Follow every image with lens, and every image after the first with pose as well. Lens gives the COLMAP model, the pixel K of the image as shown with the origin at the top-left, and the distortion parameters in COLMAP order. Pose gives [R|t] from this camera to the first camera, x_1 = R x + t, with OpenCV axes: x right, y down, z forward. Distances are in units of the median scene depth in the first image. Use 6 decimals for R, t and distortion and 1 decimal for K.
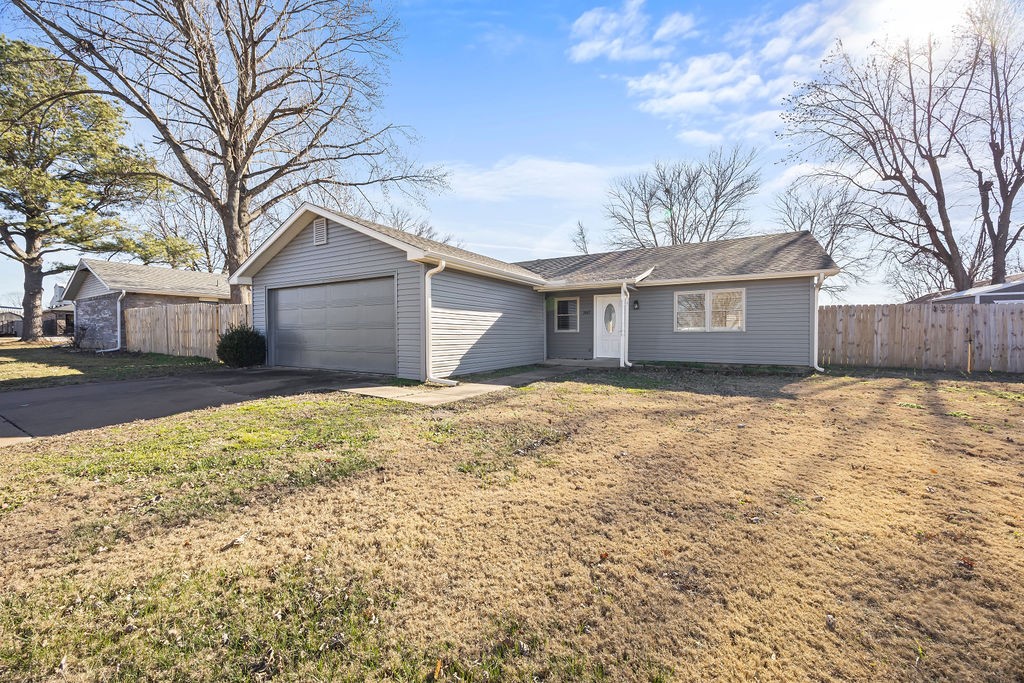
lens RADIAL K [[387.5, 0, 507.2], [0, 387.5, 338.0], [0, 0, 1]] dist [-0.002436, 0.000039]
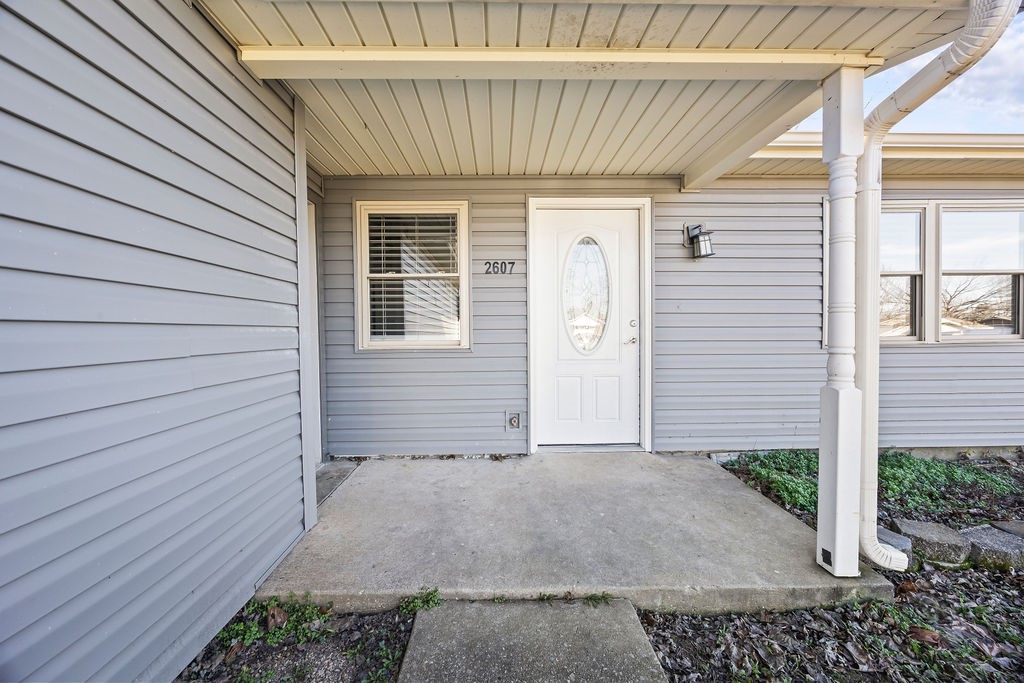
lens RADIAL K [[387.5, 0, 507.2], [0, 387.5, 338.0], [0, 0, 1]] dist [-0.002436, 0.000039]
pose [[0.849845, -0.016421, 0.526776, 0.075196], [0.012830, 0.999863, 0.010469, -0.021851], [-0.526876, -0.002139, 0.849939, 0.739235]]
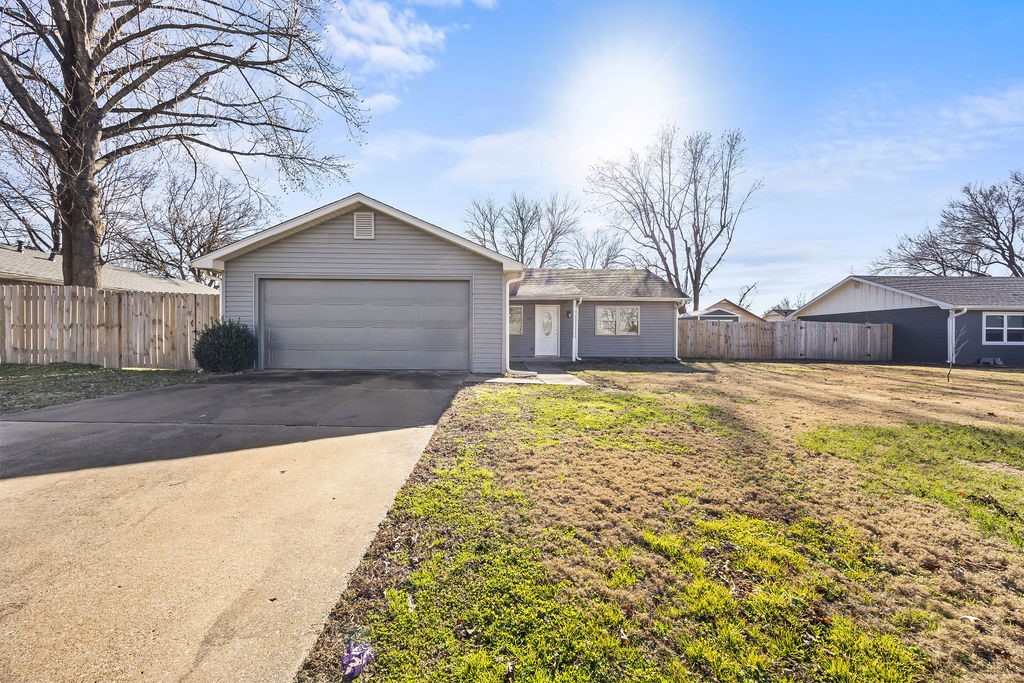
lens RADIAL K [[387.5, 0, 507.2], [0, 387.5, 338.0], [0, 0, 1]] dist [-0.002436, 0.000039]
pose [[0.851049, 0.007886, 0.525027, -0.461538], [-0.001507, 0.999920, -0.012577, 0.010049], [-0.525084, 0.009912, 0.850993, 0.000350]]
